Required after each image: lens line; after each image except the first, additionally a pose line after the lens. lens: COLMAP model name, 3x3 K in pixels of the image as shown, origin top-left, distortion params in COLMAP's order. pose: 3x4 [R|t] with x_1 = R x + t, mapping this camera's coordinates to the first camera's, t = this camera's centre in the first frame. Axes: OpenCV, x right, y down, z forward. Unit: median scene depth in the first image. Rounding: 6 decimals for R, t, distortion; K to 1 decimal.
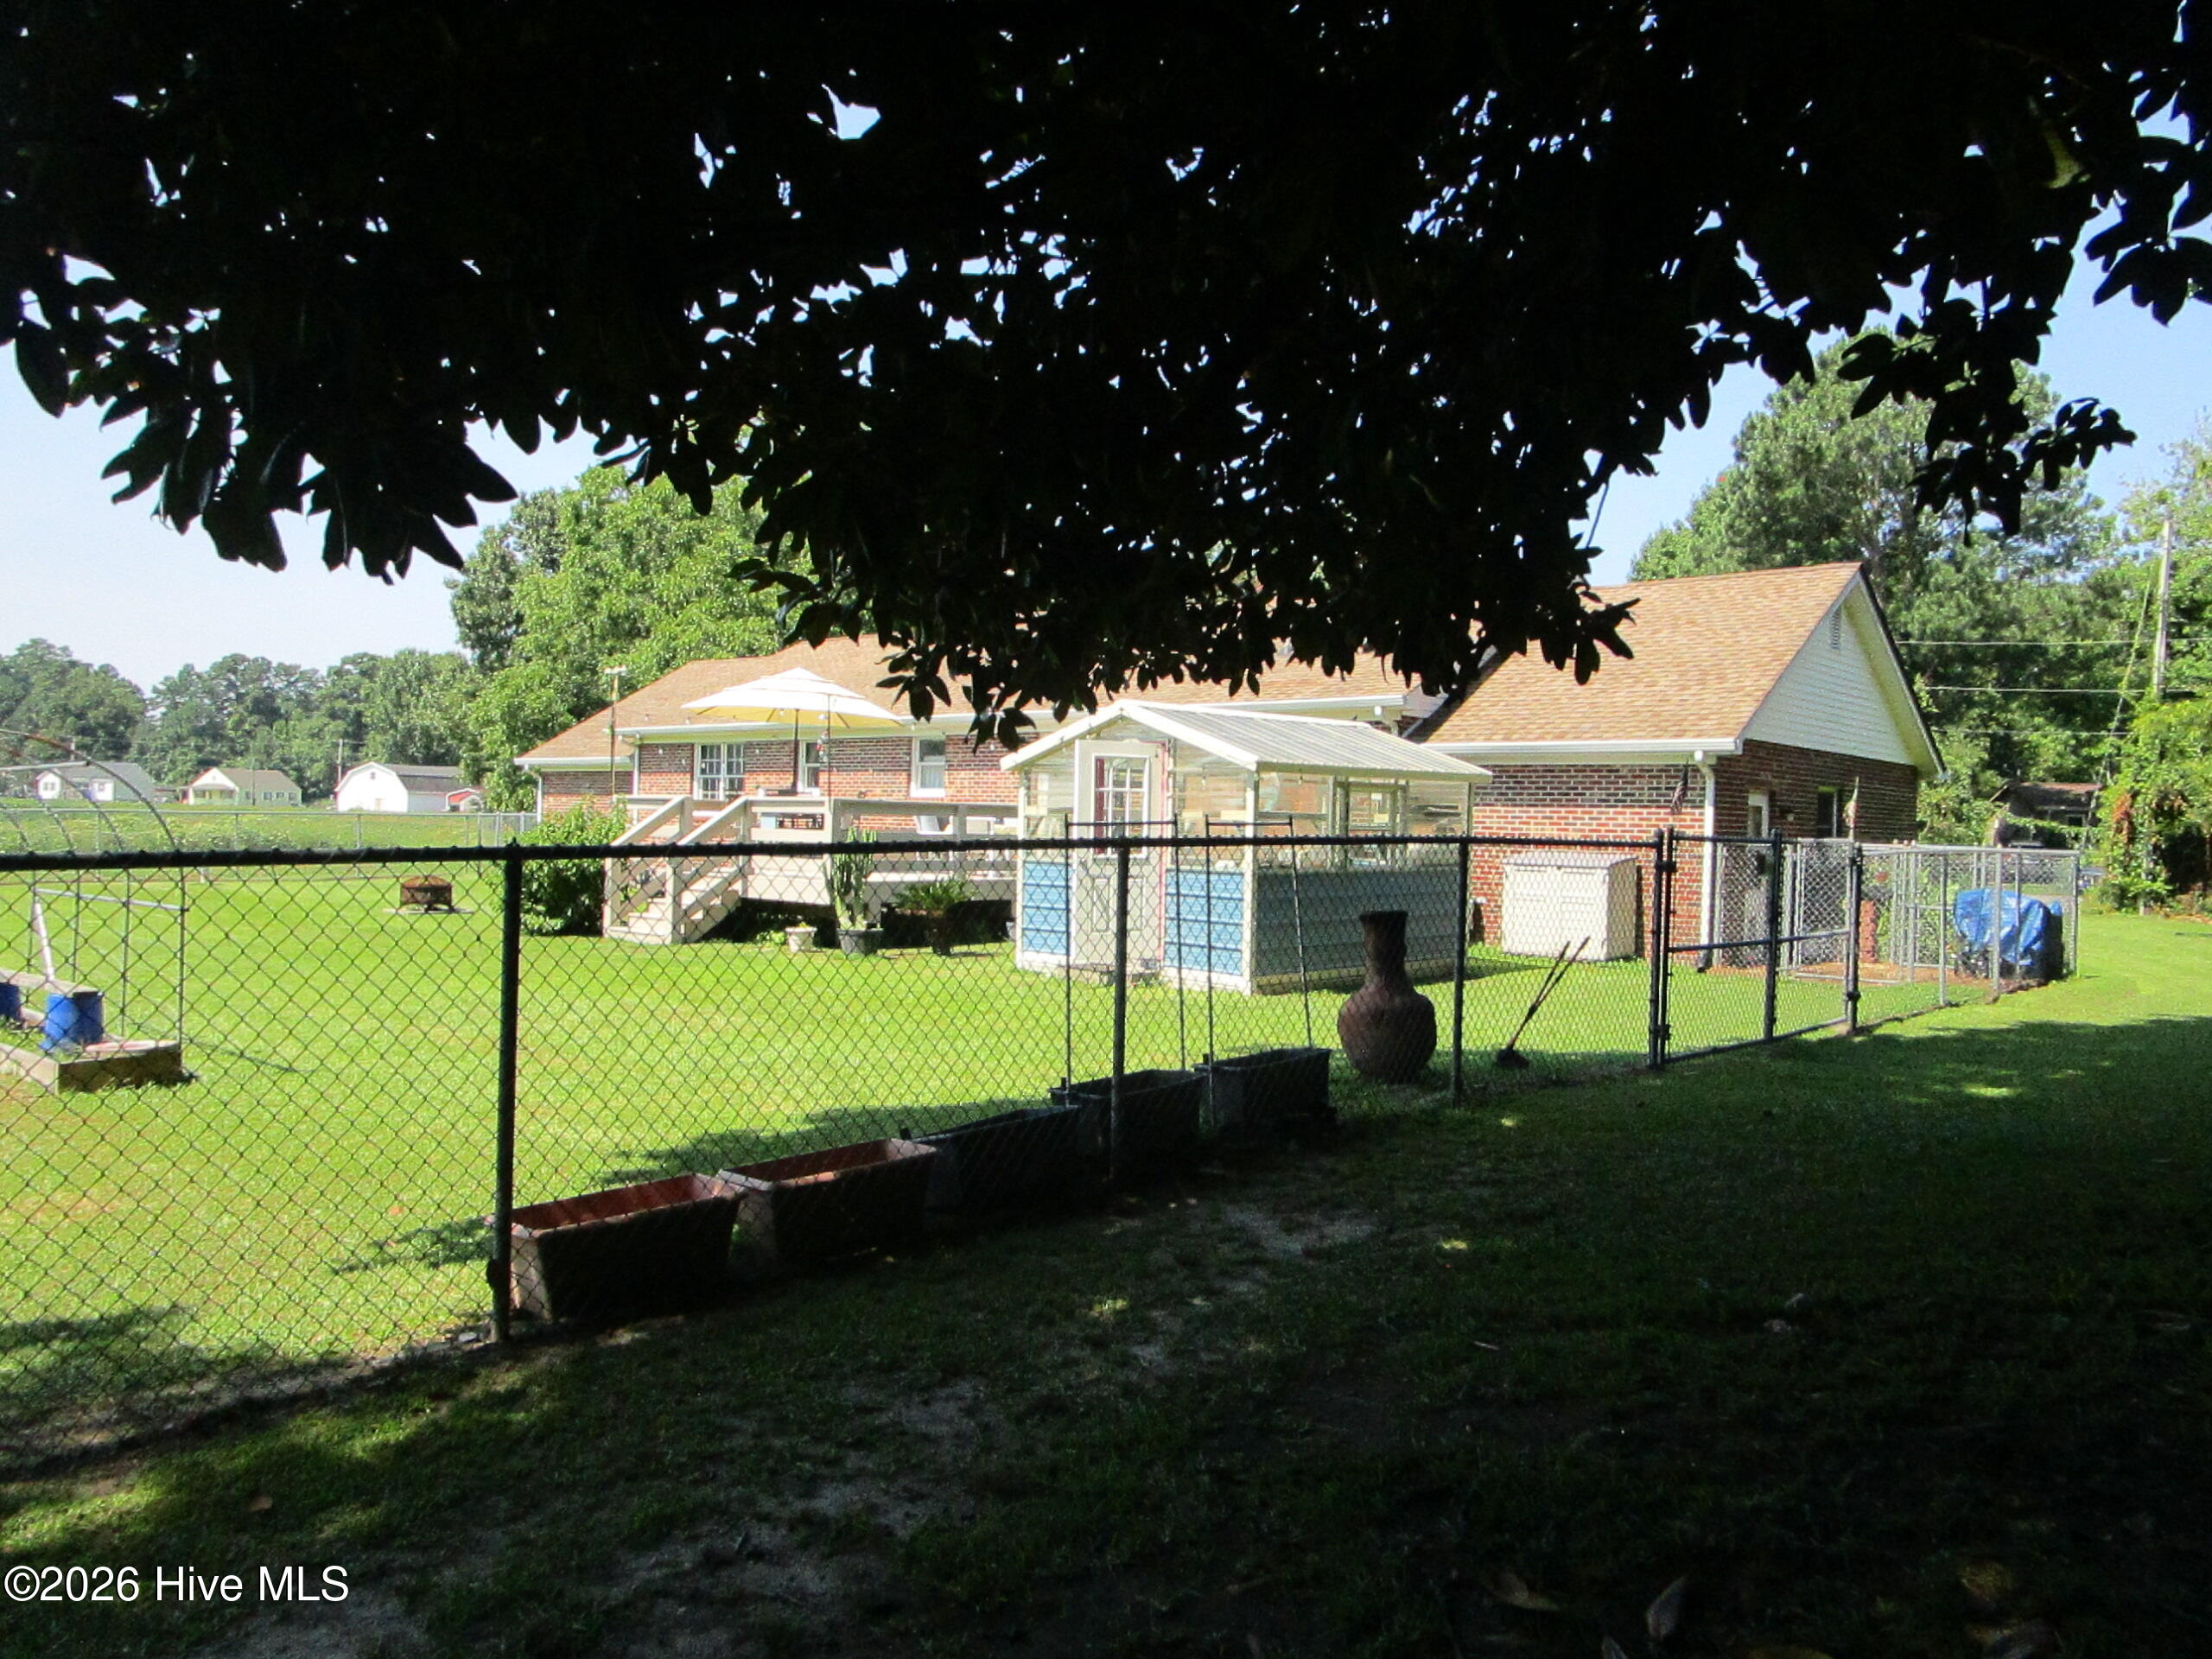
lens RADIAL K [[1569.5, 0, 1102.3], [0, 1569.5, 838.3], [0, 0, 1]] dist [-0.026965, 0.011100]
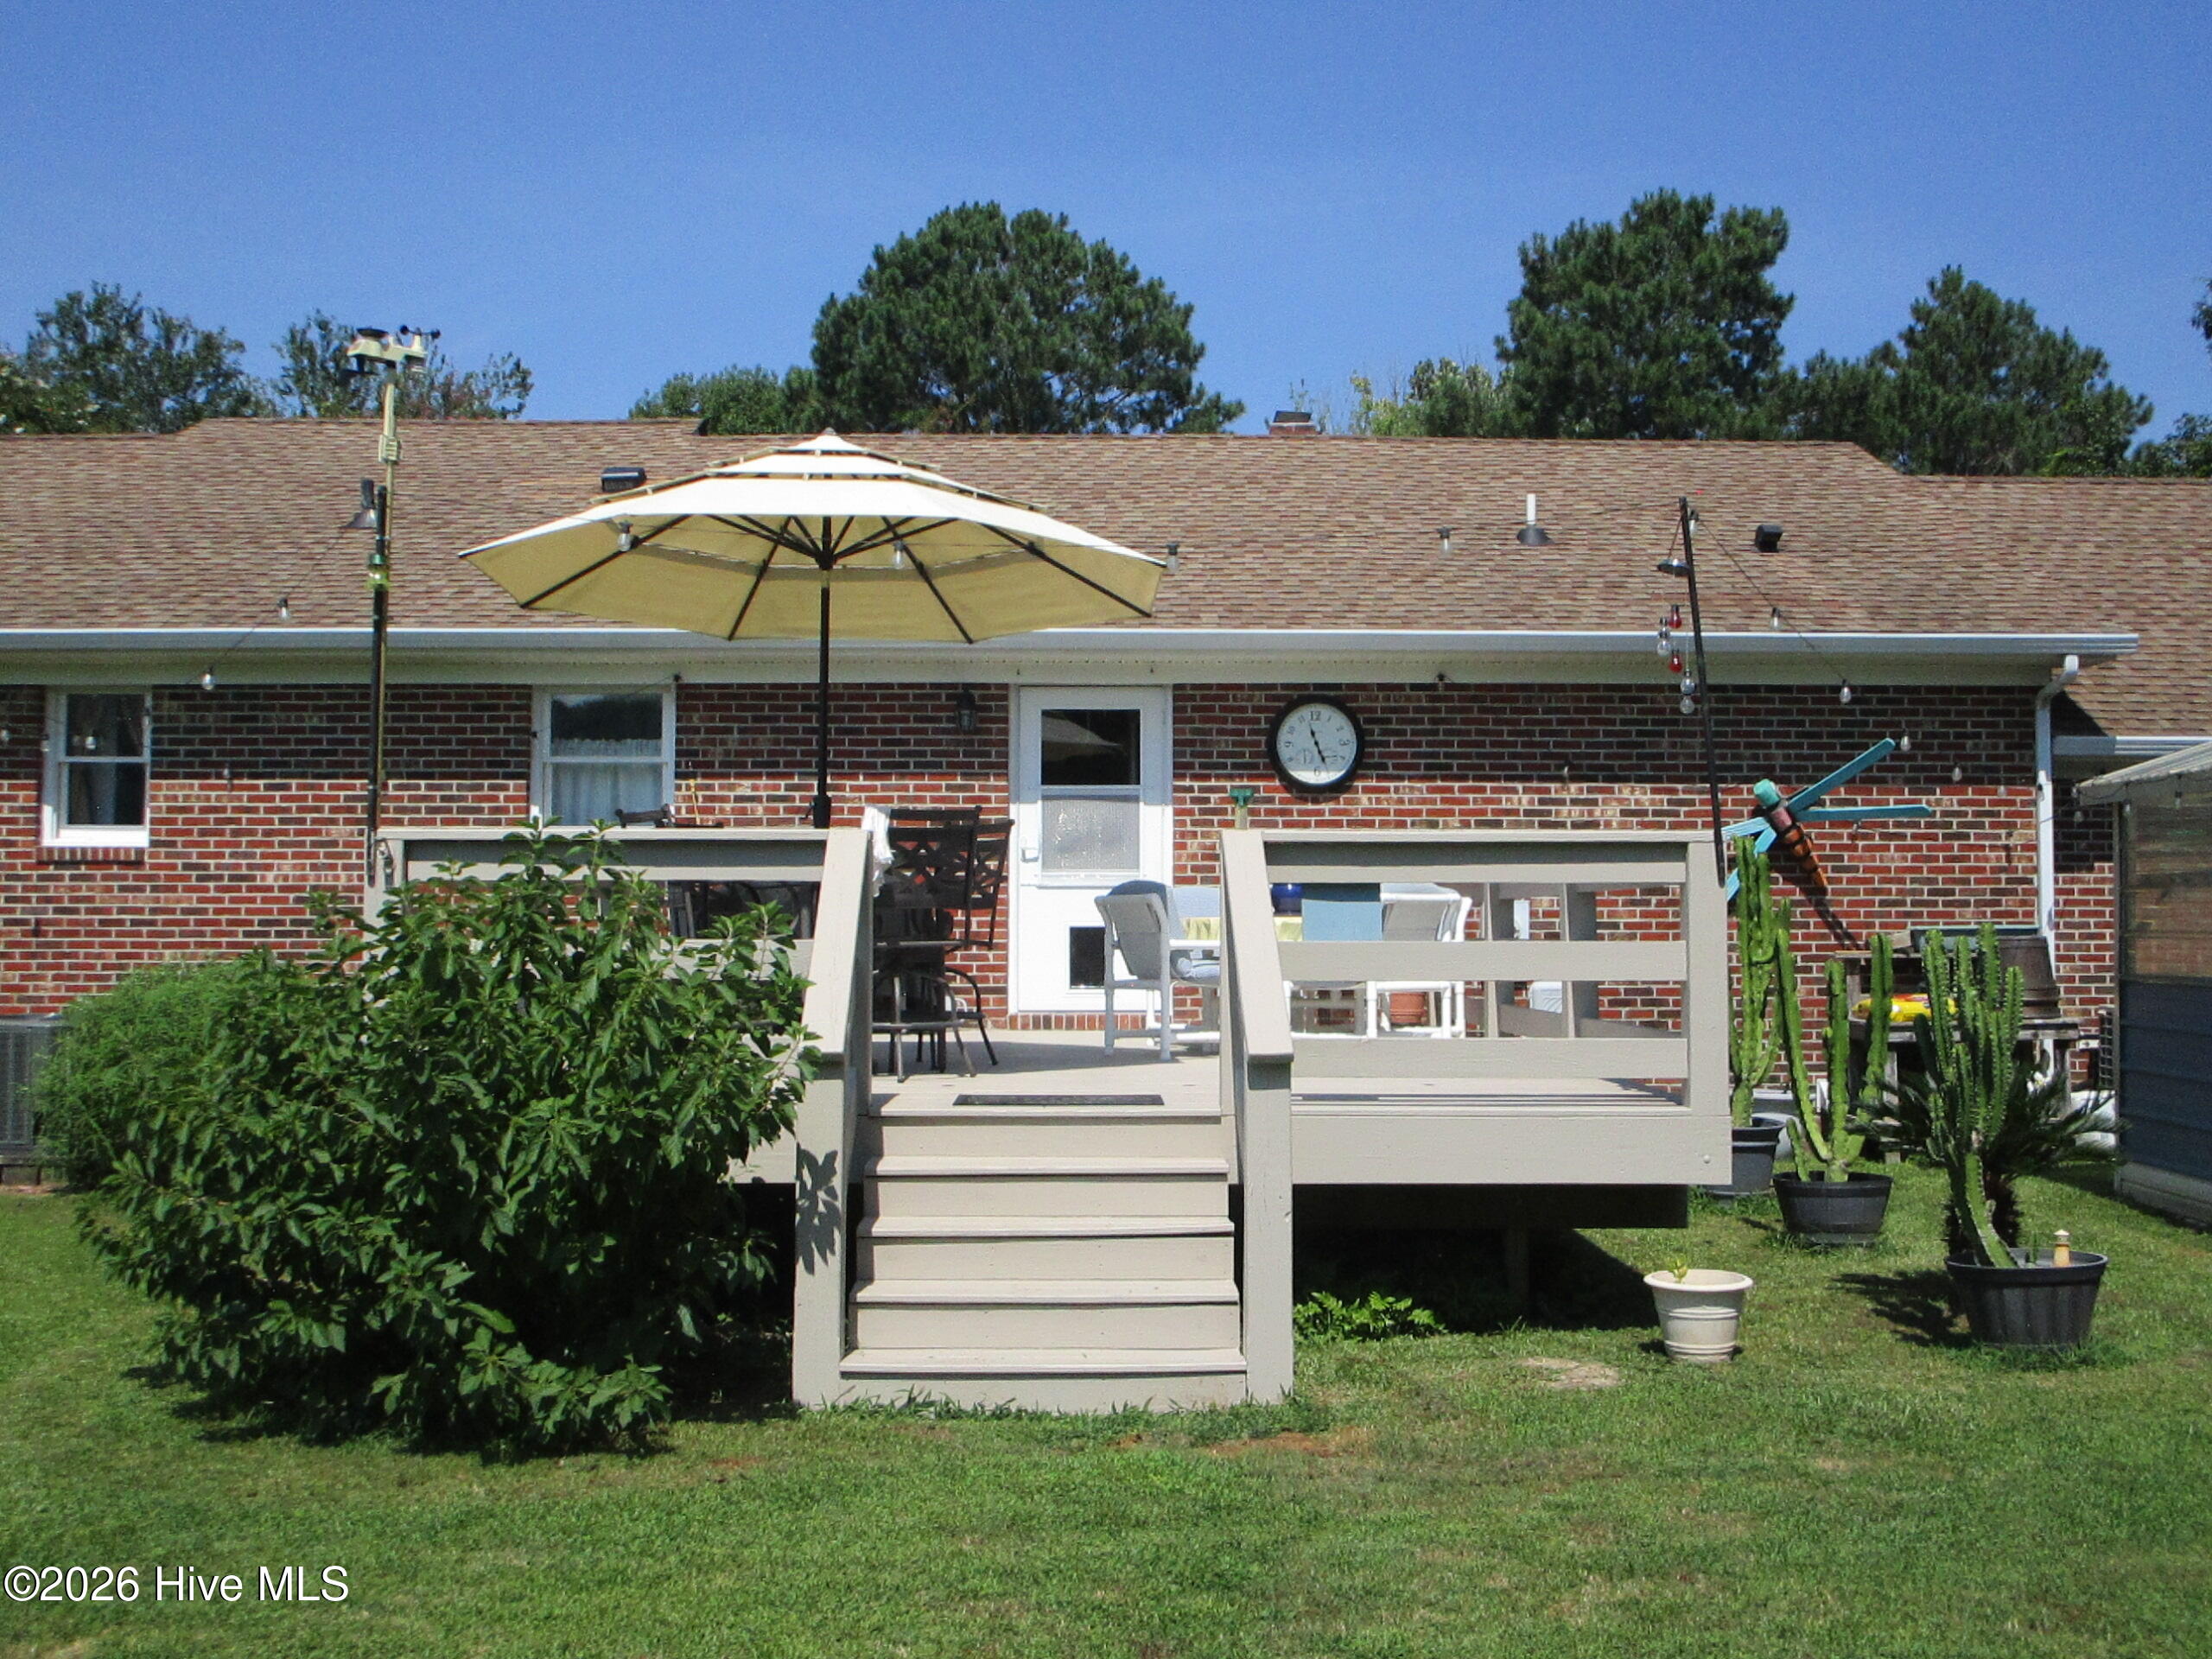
lens RADIAL K [[2250.8, 0, 1102.4], [0, 2250.8, 845.9], [0, 0, 1]] dist [-0.059712, 0.000000]
pose [[0.736080, 0.005032, 0.676876, -0.294406], [0.020407, 0.999353, -0.029622, -0.006256], [-0.676587, 0.035617, 0.735501, 0.408463]]
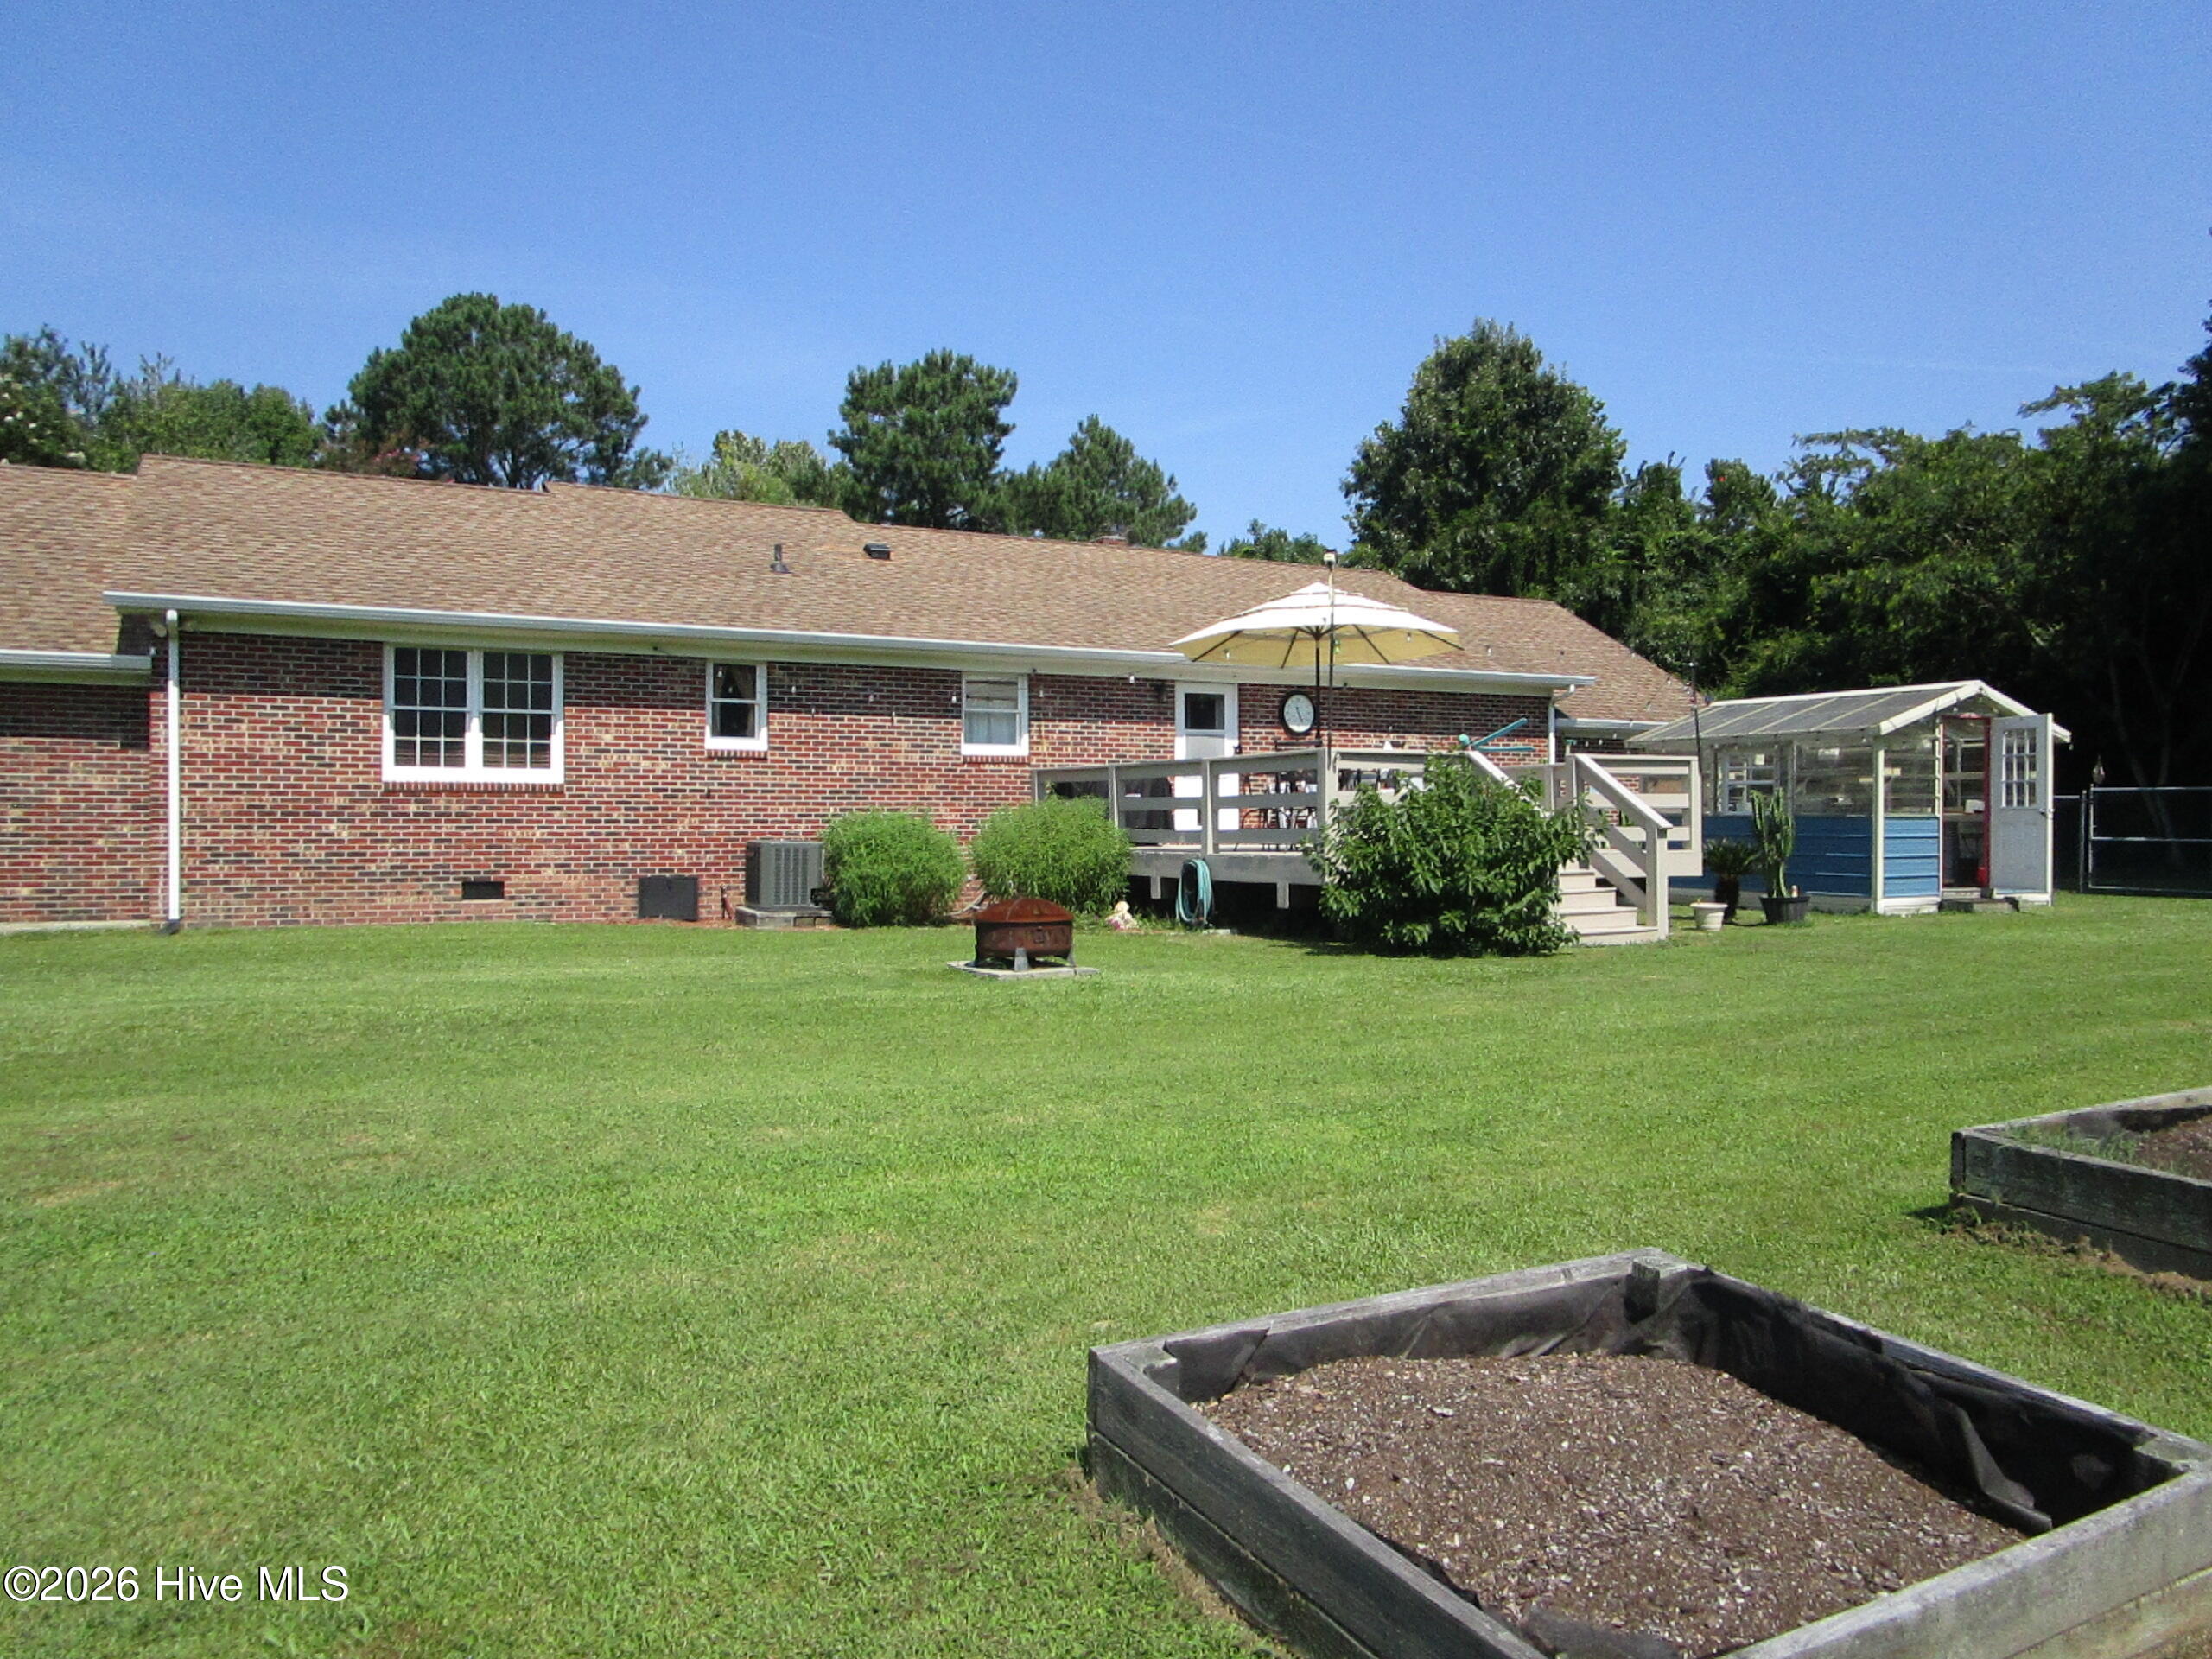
lens RADIAL K [[1569.5, 0, 1107.1], [0, 1569.5, 843.2], [0, 0, 1]] dist [-0.026965, 0.011100]
pose [[0.334999, -0.035601, 0.941546, -0.602935], [0.017743, 0.999347, 0.031474, -0.005315], [-0.942051, 0.006162, 0.335412, 0.545277]]
